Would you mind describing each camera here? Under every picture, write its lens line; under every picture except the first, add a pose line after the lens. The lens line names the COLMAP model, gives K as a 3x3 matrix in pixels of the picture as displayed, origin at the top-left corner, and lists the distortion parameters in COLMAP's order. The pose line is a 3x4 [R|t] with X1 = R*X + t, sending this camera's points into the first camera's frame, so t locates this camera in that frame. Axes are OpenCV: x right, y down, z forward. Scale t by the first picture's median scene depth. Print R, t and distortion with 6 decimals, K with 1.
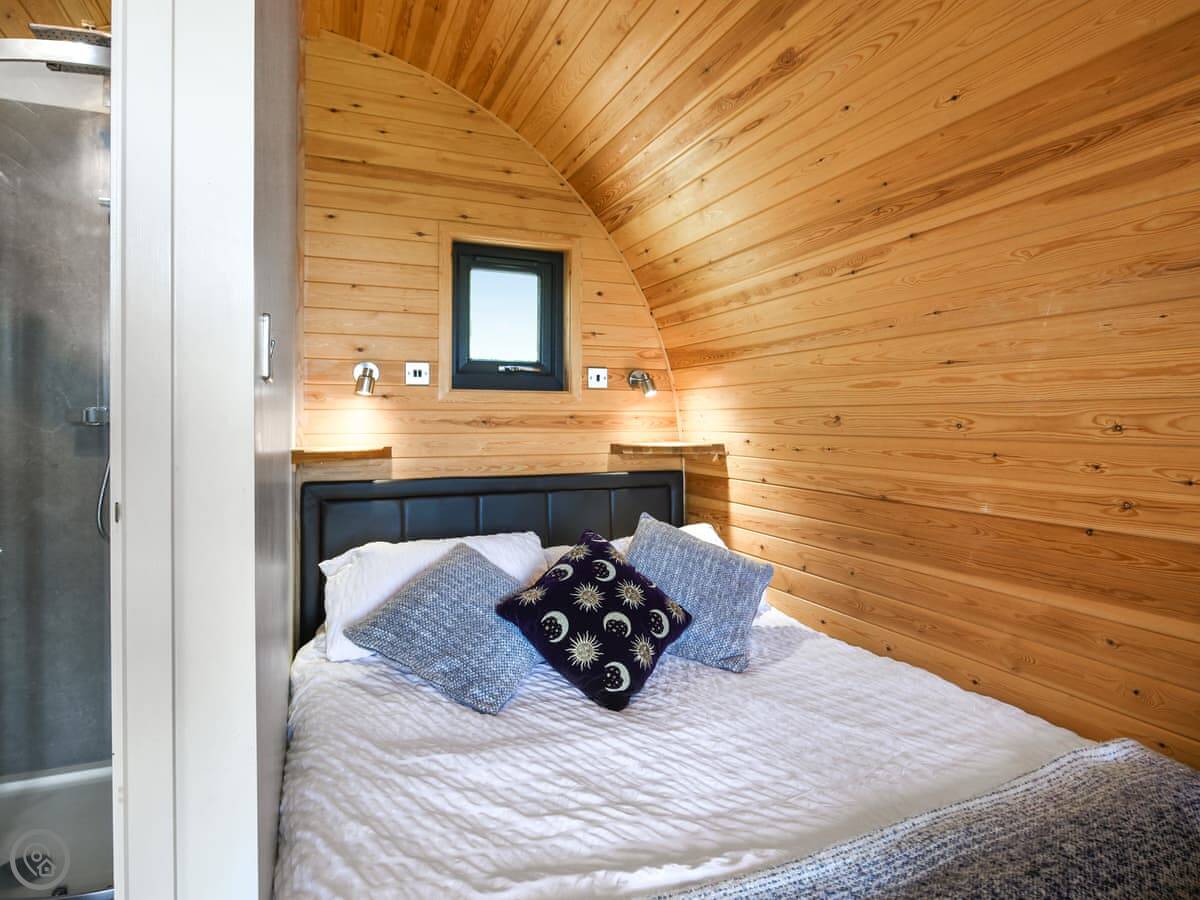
lens RADIAL K [[677.0, 0, 599.0], [0, 677.0, 416.2], [0, 0, 1]] dist [-0.003513, -0.001098]
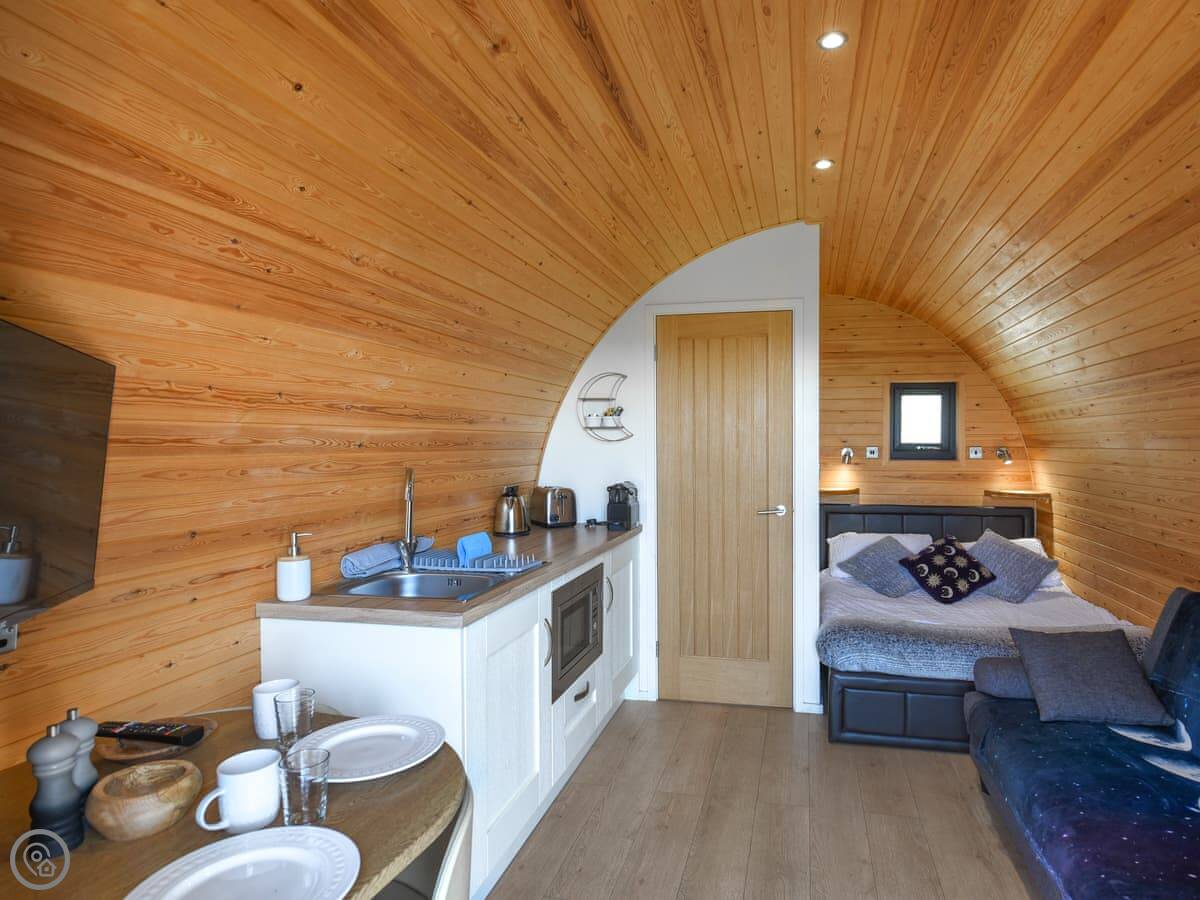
lens RADIAL K [[657.1, 0, 679.9], [0, 657.1, 453.8], [0, 0, 1]] dist [-0.000610, -0.000258]
pose [[0.829927, 0.008987, -0.557799, 0.350688], [0.002585, 0.999798, 0.019954, -0.100326], [0.557866, -0.018002, 0.829736, -0.949470]]
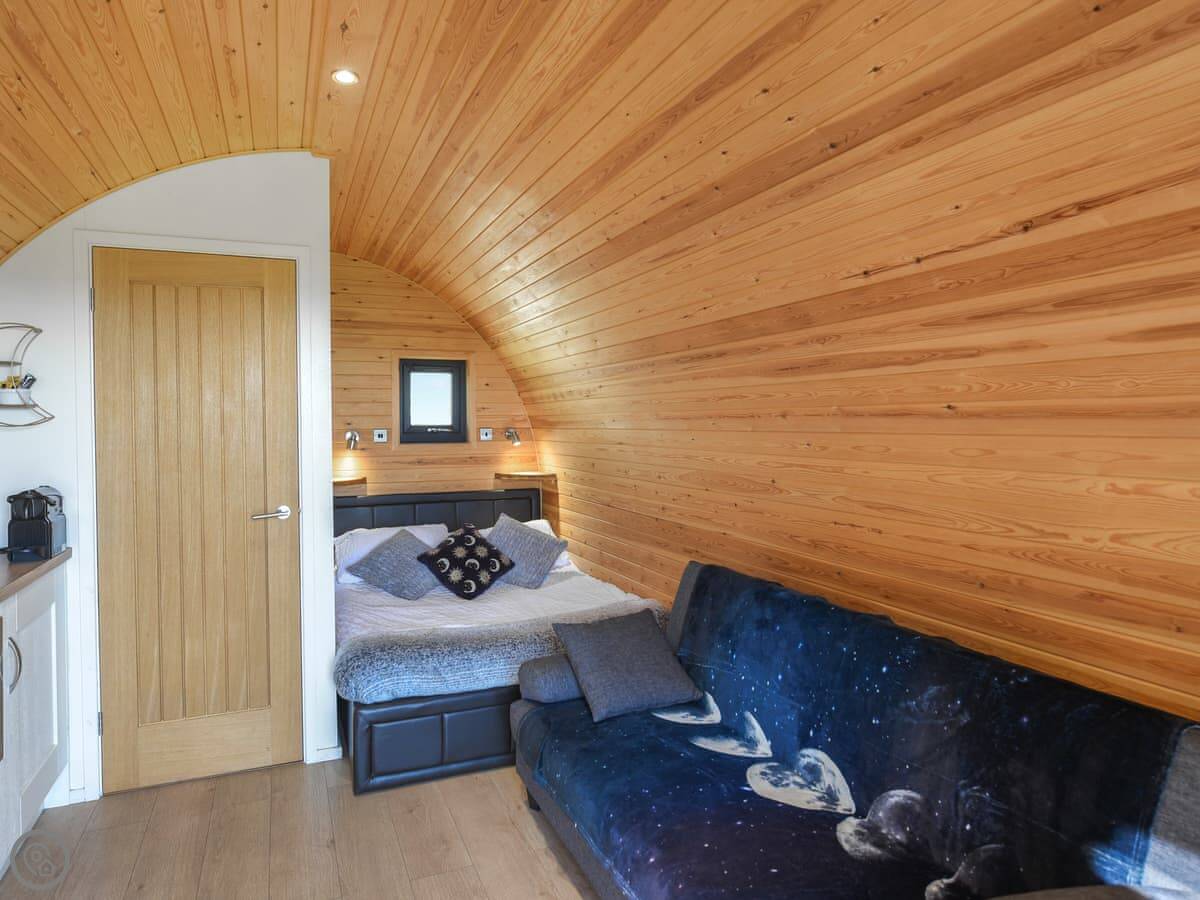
lens RADIAL K [[697.1, 0, 545.7], [0, 697.1, 427.7], [0, 0, 1]] dist [-0.005115, -0.001236]
pose [[0.999226, -0.007568, -0.038604, 0.240228], [0.008010, 0.999904, 0.011322, -0.102872], [0.038515, -0.011623, 0.999190, -0.825219]]
